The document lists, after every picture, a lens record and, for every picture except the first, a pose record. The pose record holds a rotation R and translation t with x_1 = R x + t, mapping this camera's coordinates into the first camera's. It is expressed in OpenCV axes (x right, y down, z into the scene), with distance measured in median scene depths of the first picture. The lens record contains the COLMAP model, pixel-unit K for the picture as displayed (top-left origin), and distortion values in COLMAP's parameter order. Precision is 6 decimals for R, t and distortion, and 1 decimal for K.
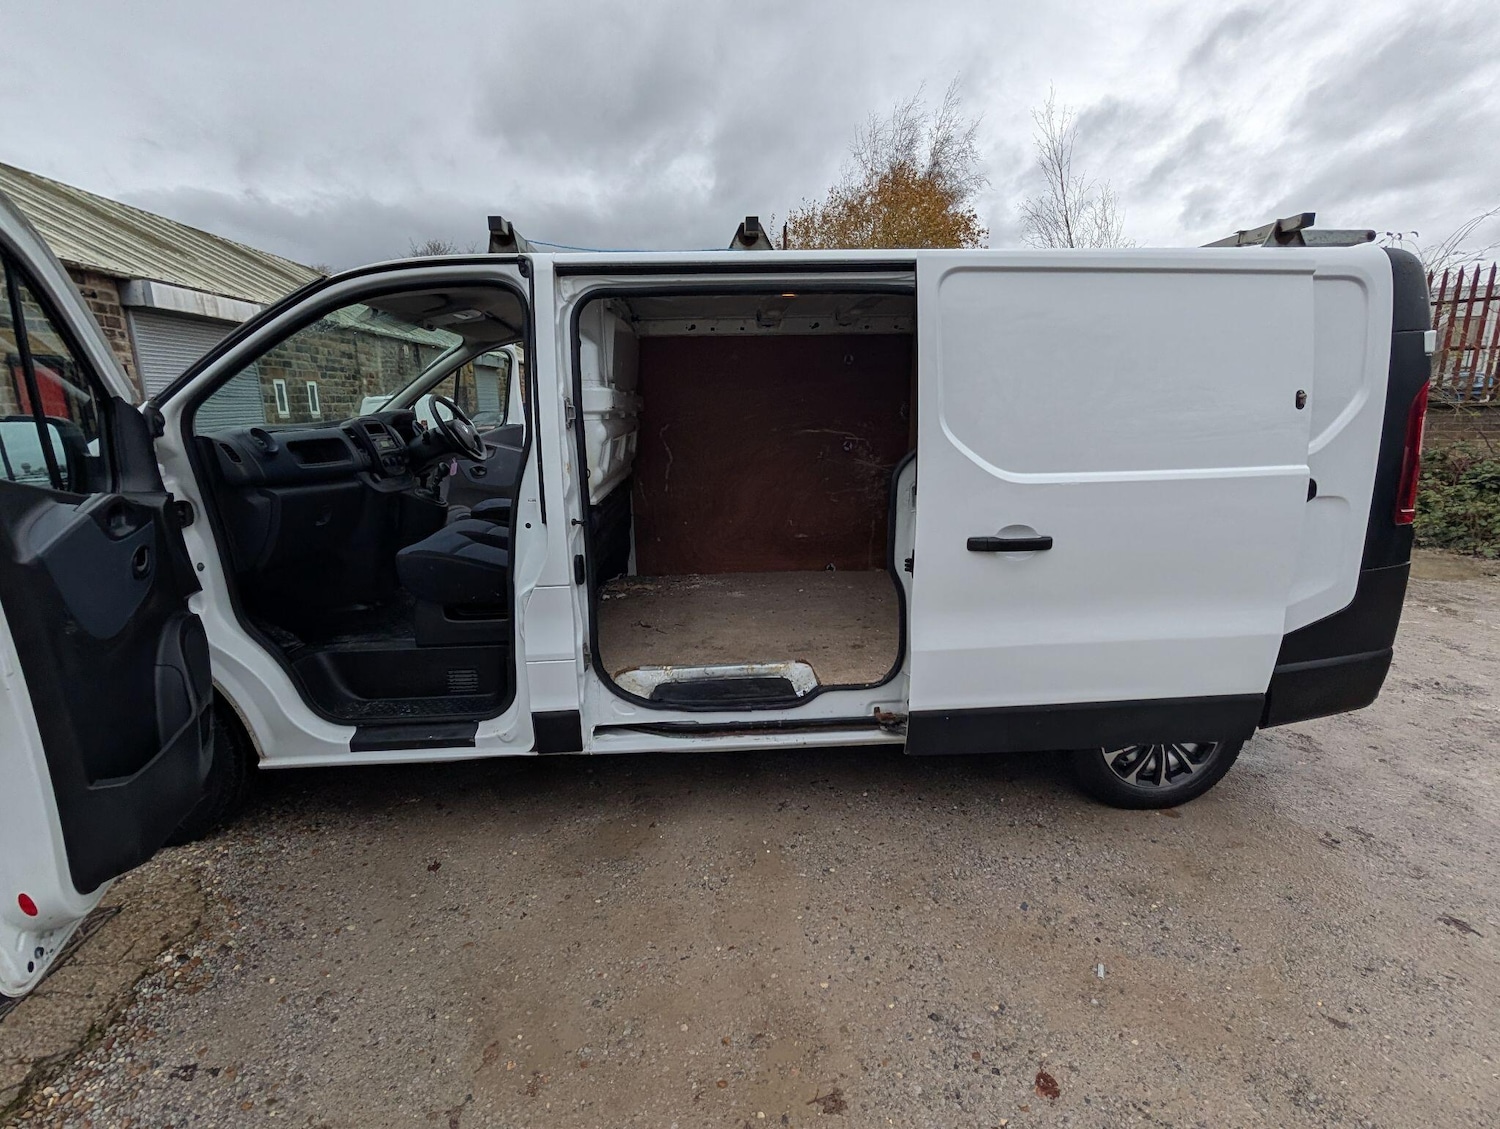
lens RADIAL K [[706.8, 0, 725.1], [0, 706.8, 562.3], [0, 0, 1]] dist [0.022418, 0.000108]
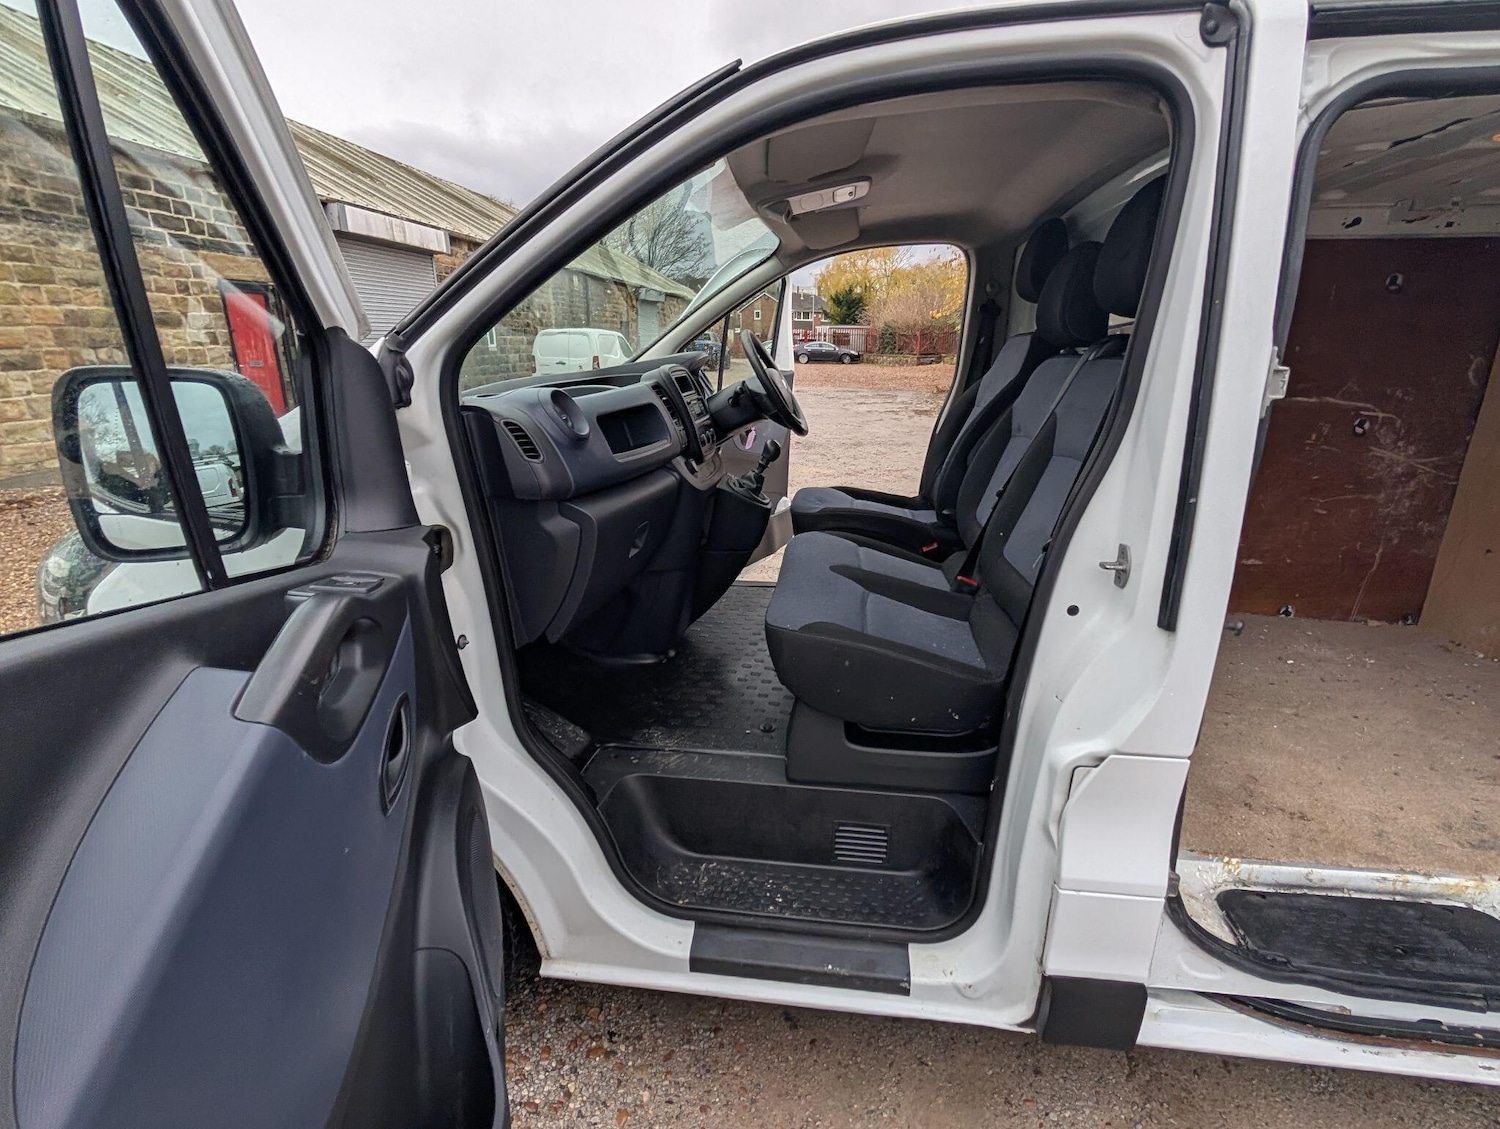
lens RADIAL K [[675.5, 0, 737.1], [0, 675.5, 559.9], [0, 0, 1]] dist [0.014054, -0.000237]
pose [[0.987573, 0.070080, -0.140670, -0.436278], [-0.056932, 0.993808, 0.095417, -0.115923], [0.146485, -0.086223, 0.985448, 0.499875]]
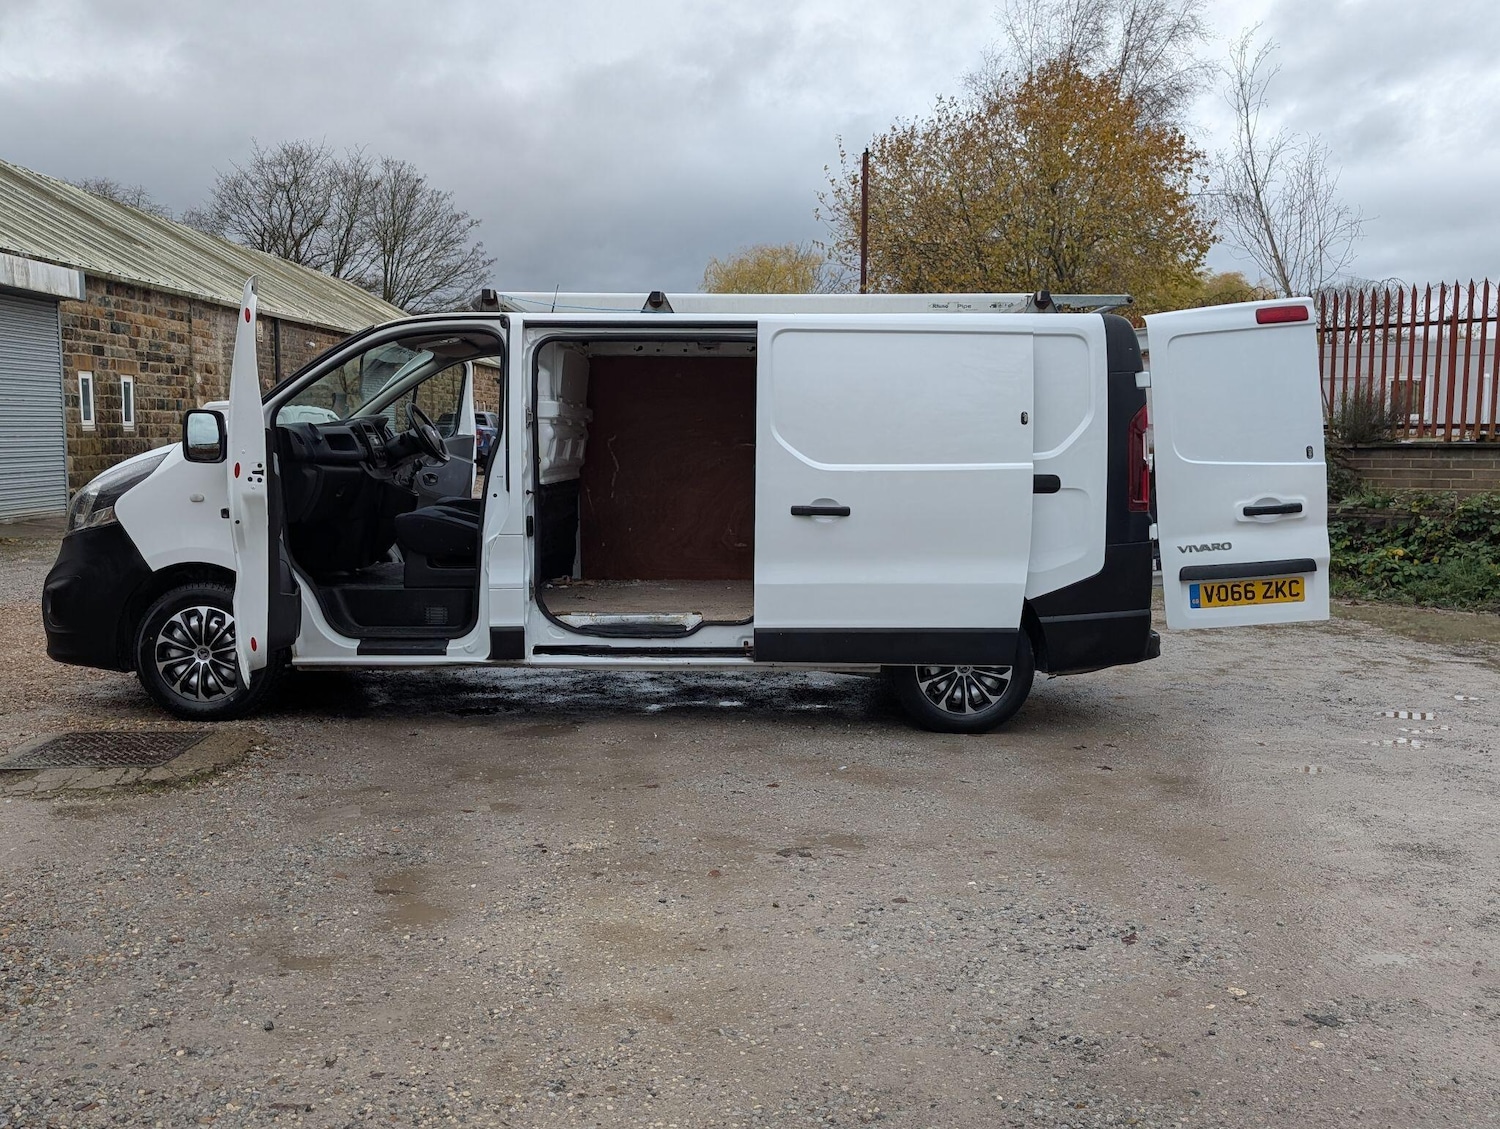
lens RADIAL K [[1496.4, 0, 766.0], [0, 1496.4, 559.6], [0, 0, 1]] dist [0.099948, -0.228244]
pose [[0.999023, 0.026469, -0.035381, 0.353394], [-0.030931, 0.990746, -0.132161, 0.432185], [0.031555, 0.133126, 0.990597, -1.839220]]
